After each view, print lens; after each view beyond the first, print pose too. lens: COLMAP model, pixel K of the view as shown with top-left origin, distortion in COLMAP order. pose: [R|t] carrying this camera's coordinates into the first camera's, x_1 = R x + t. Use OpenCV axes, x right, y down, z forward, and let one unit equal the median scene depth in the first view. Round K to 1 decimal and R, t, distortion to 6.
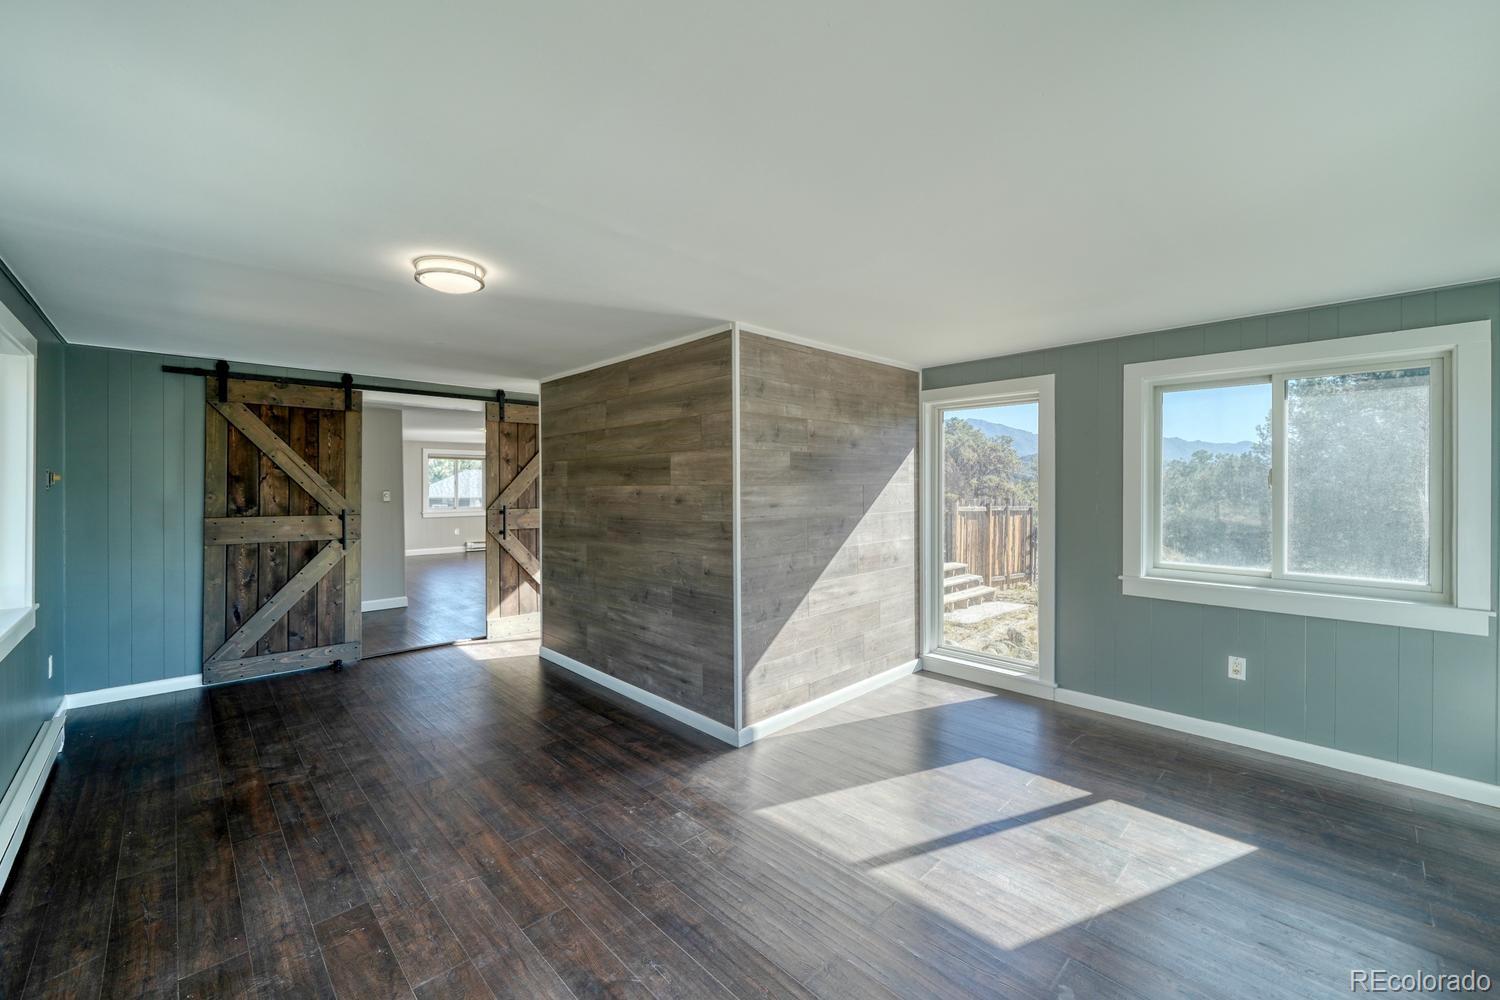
lens RADIAL K [[582.2, 0, 749.5], [0, 582.2, 490.8], [0, 0, 1]] dist [-0.002631, -0.000309]
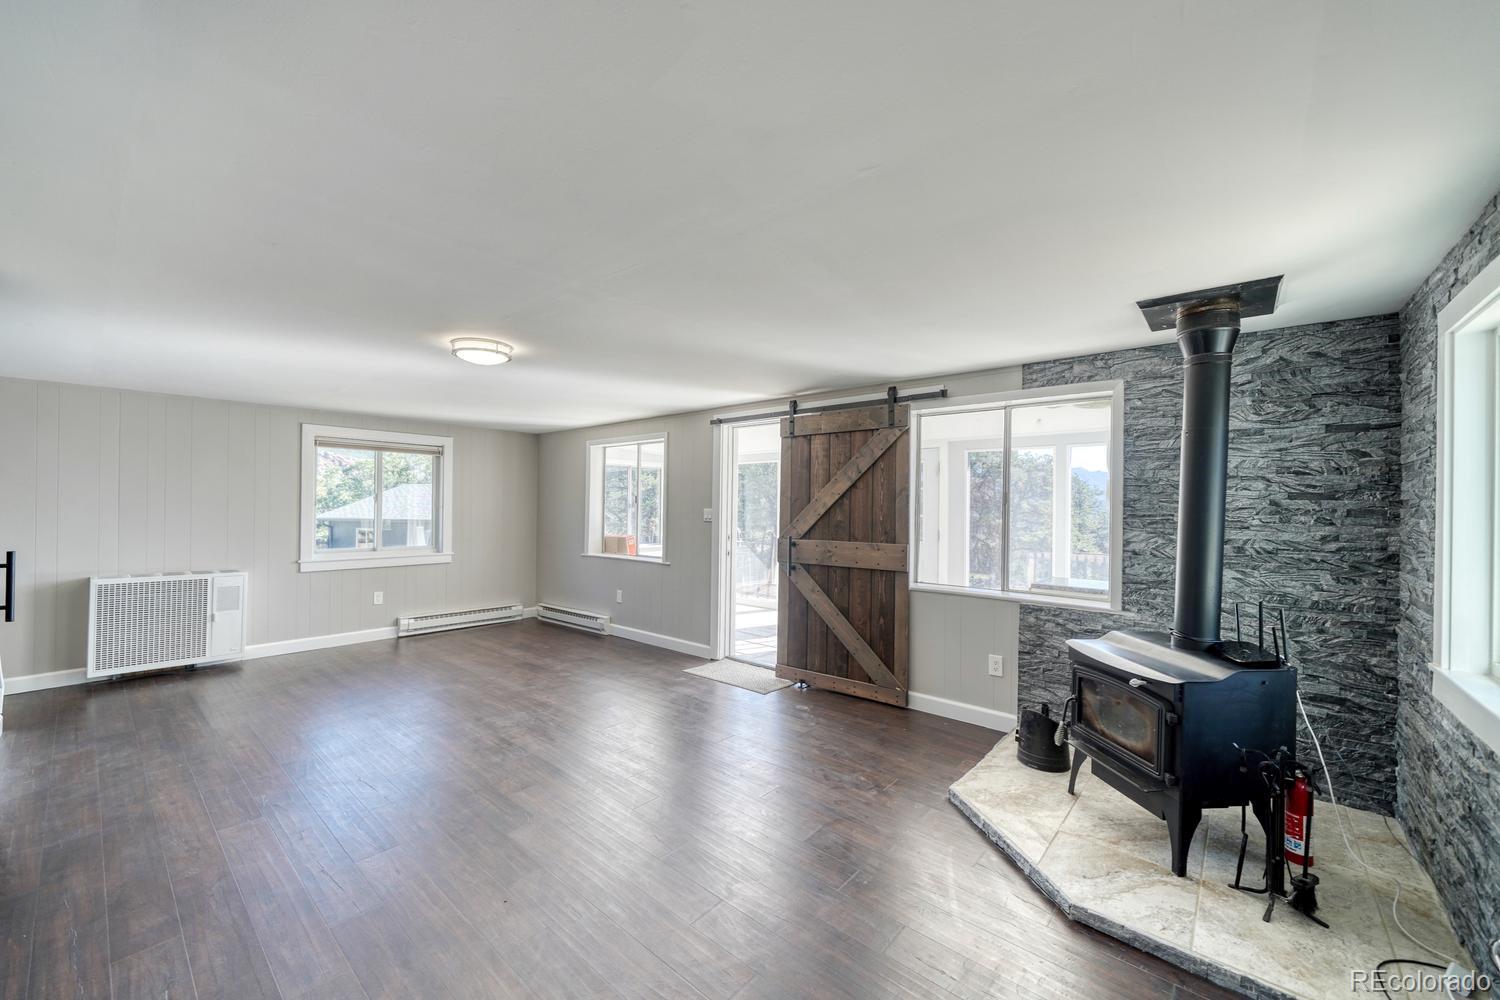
lens RADIAL K [[582.2, 0, 730.4], [0, 582.2, 505.8], [0, 0, 1]] dist [-0.002631, -0.000309]
pose [[0.997209, 0.013080, 0.073508, -0.236839], [-0.012457, 0.999883, -0.008930, -0.008788], [-0.073616, 0.007989, 0.997255, 0.473205]]
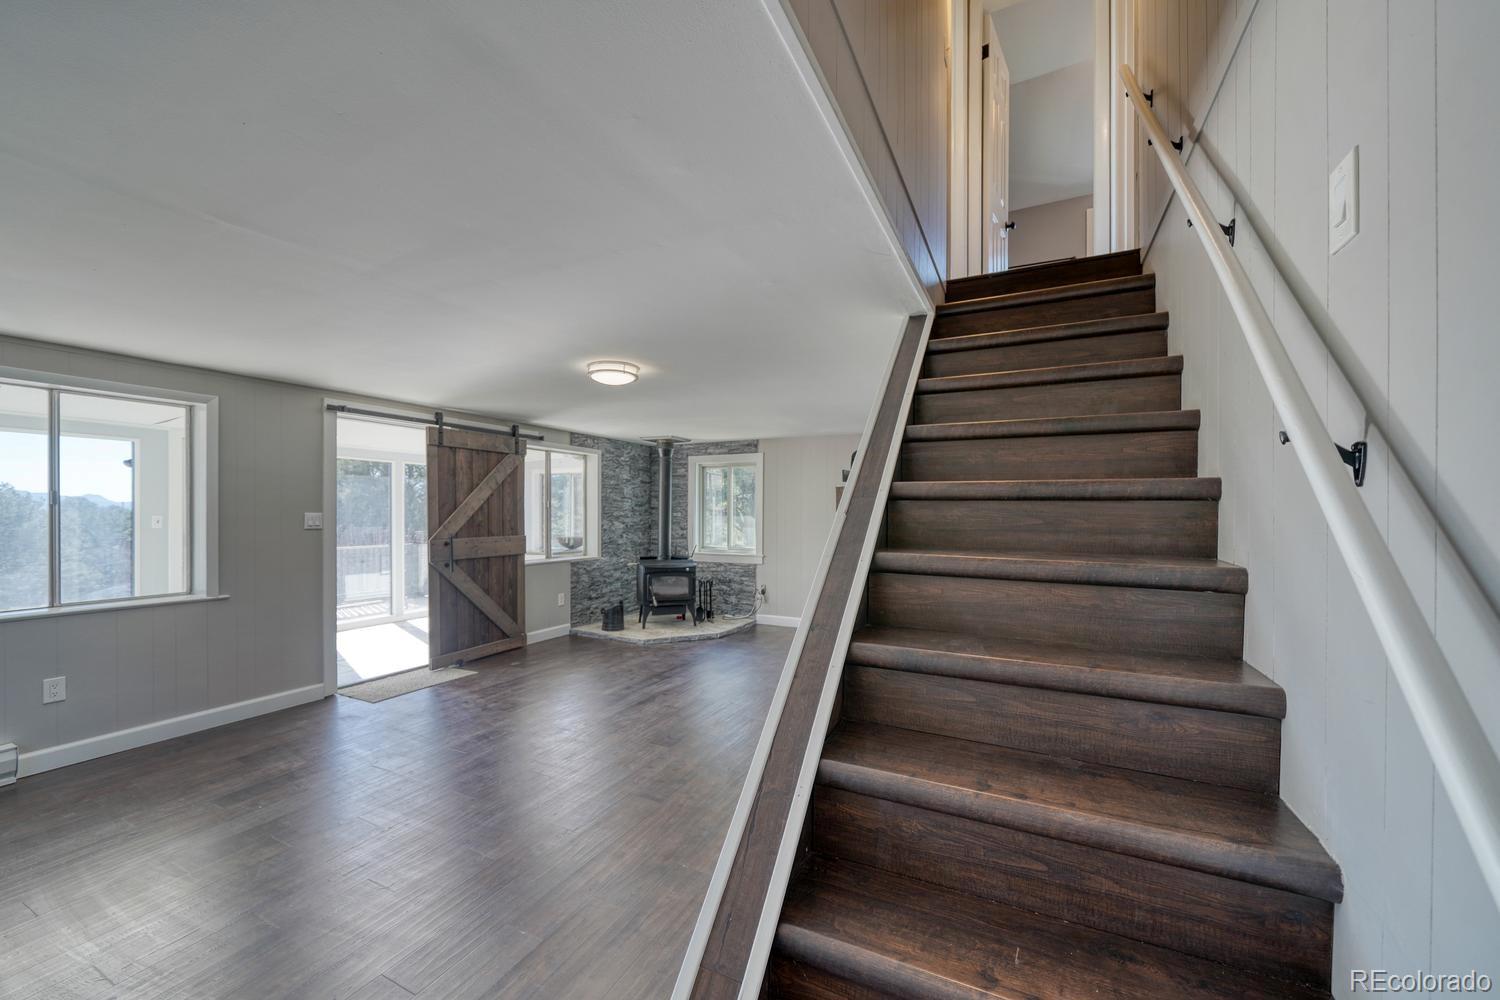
lens RADIAL K [[582.2, 0, 734.6], [0, 582.2, 519.2], [0, 0, 1]] dist [-0.002631, -0.000309]
pose [[-0.319082, -0.013372, 0.947633, -3.112948], [0.001455, 0.999892, 0.014600, -0.027310], [-0.947726, 0.006037, -0.319028, 2.738562]]
